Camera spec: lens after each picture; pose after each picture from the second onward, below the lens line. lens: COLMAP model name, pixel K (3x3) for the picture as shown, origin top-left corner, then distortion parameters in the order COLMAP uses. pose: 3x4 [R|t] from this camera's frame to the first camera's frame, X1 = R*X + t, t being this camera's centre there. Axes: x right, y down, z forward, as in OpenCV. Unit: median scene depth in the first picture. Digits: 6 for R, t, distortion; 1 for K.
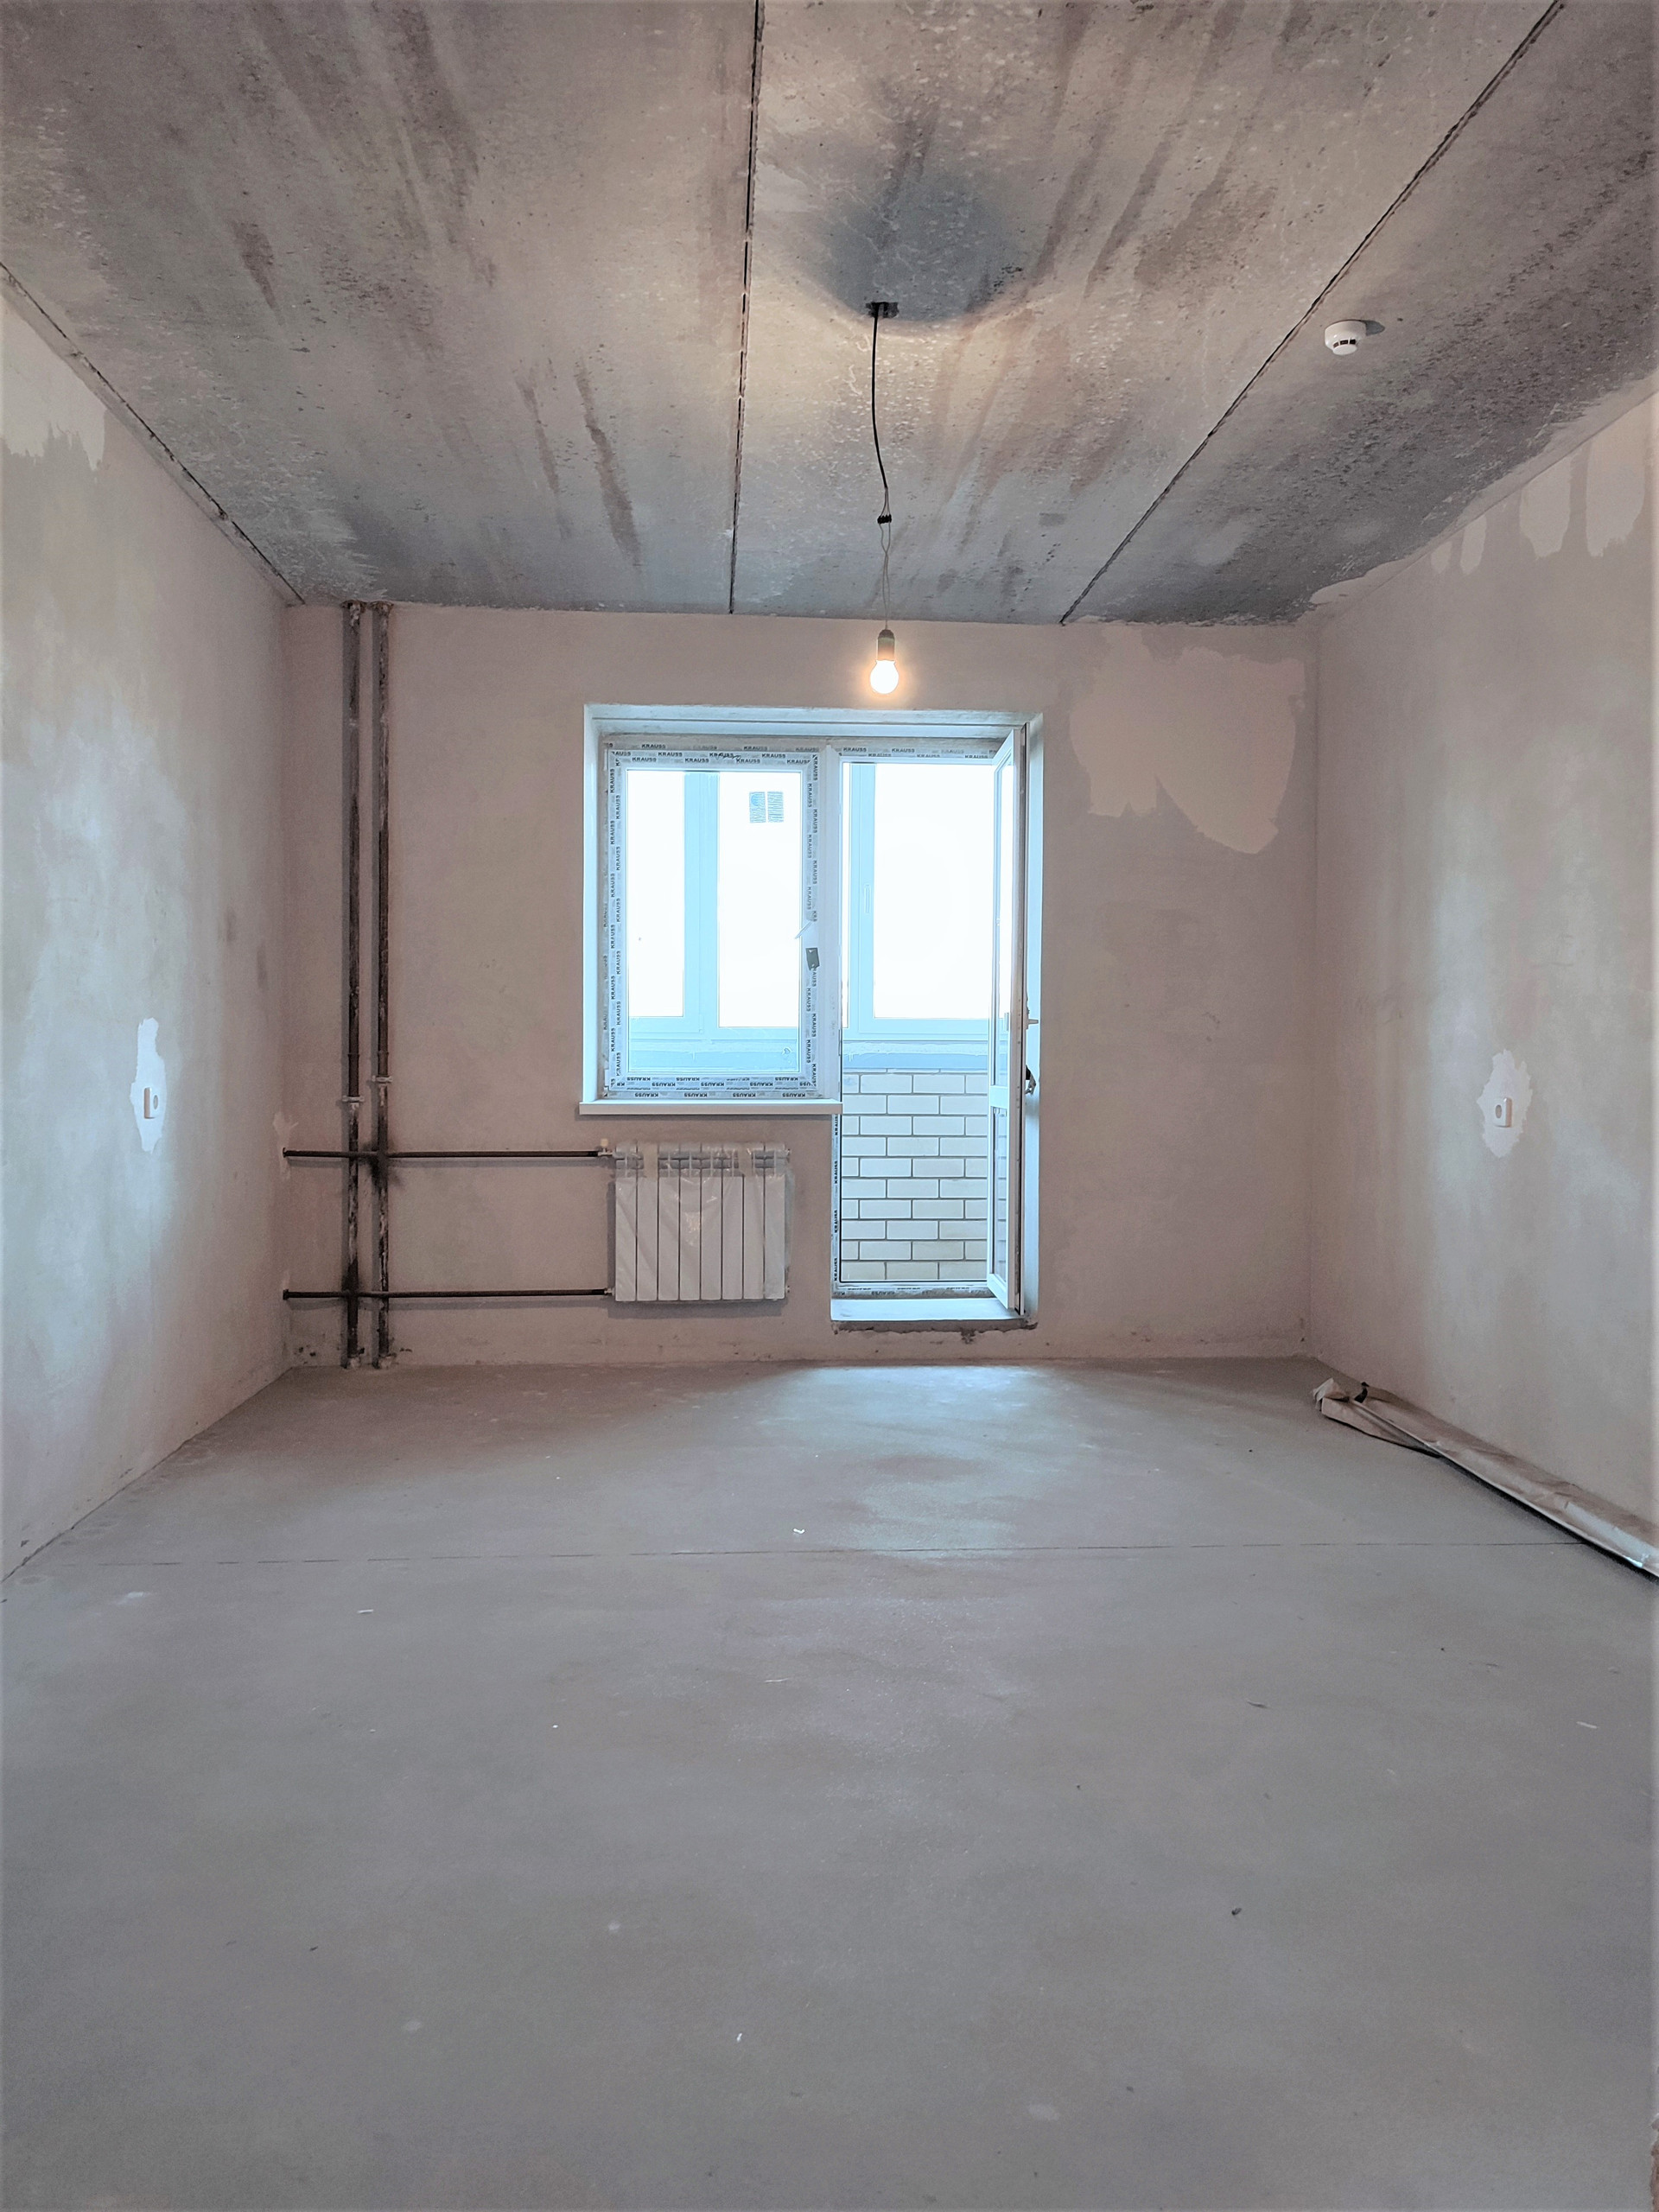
lens RADIAL K [[1576.2, 0, 824.6], [0, 1576.2, 1101.8], [0, 0, 1]] dist [0.006283, 0.001705]
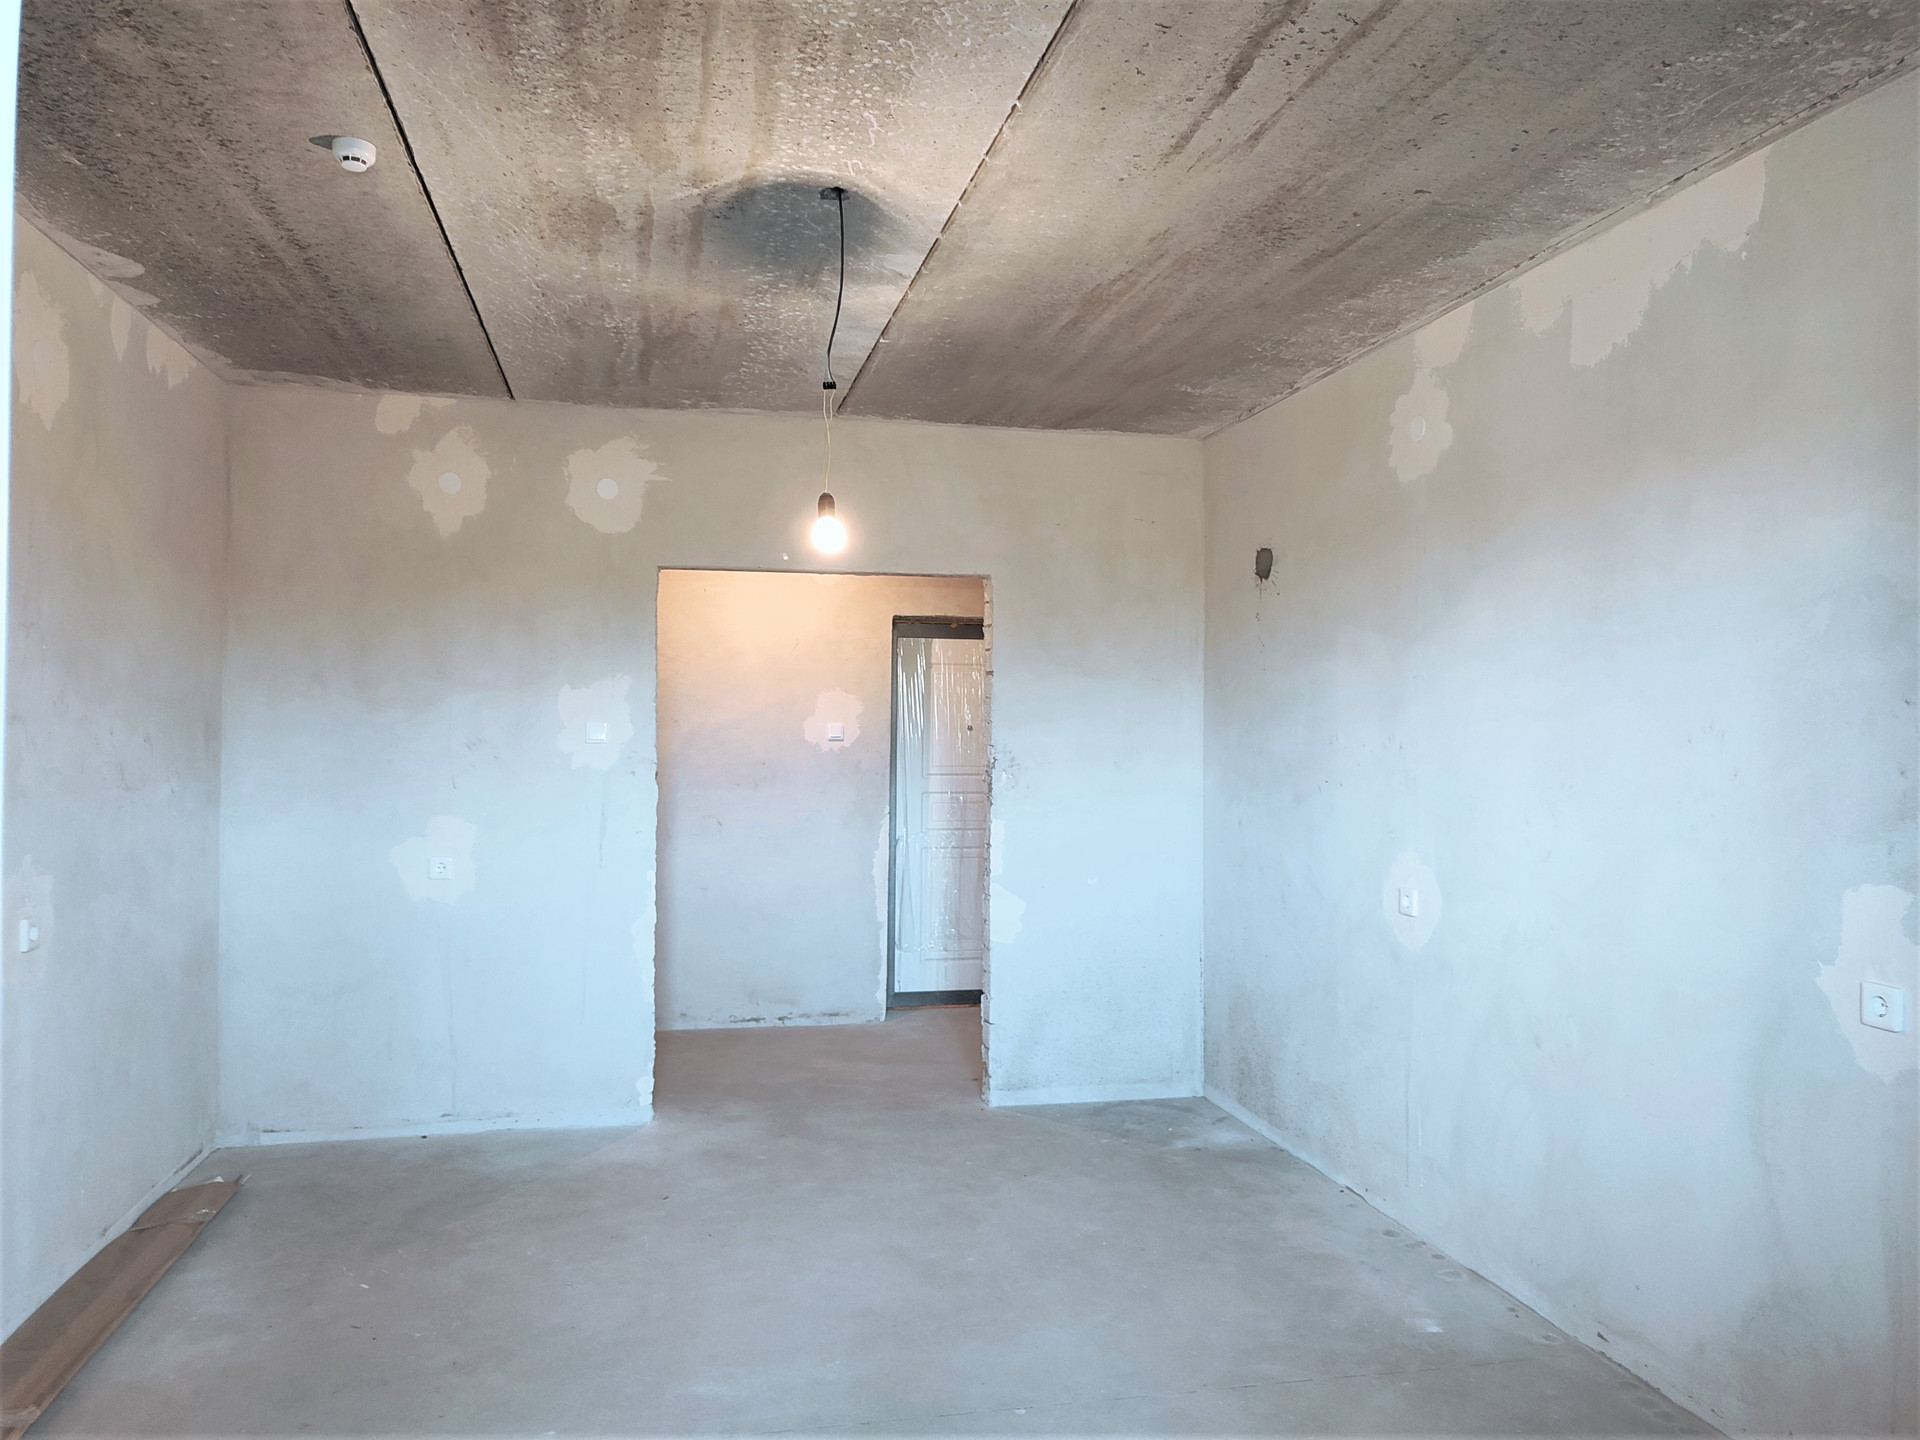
lens RADIAL K [[1413.7, 0, 967.9], [0, 1413.7, 719.5], [0, 0, 1]] dist [-0.002659, -0.000417]
pose [[-0.988315, -0.015916, -0.151595, 0.085621], [-0.018841, 0.999663, 0.017875, -0.162735], [0.151259, 0.020523, -0.988281, 1.946003]]
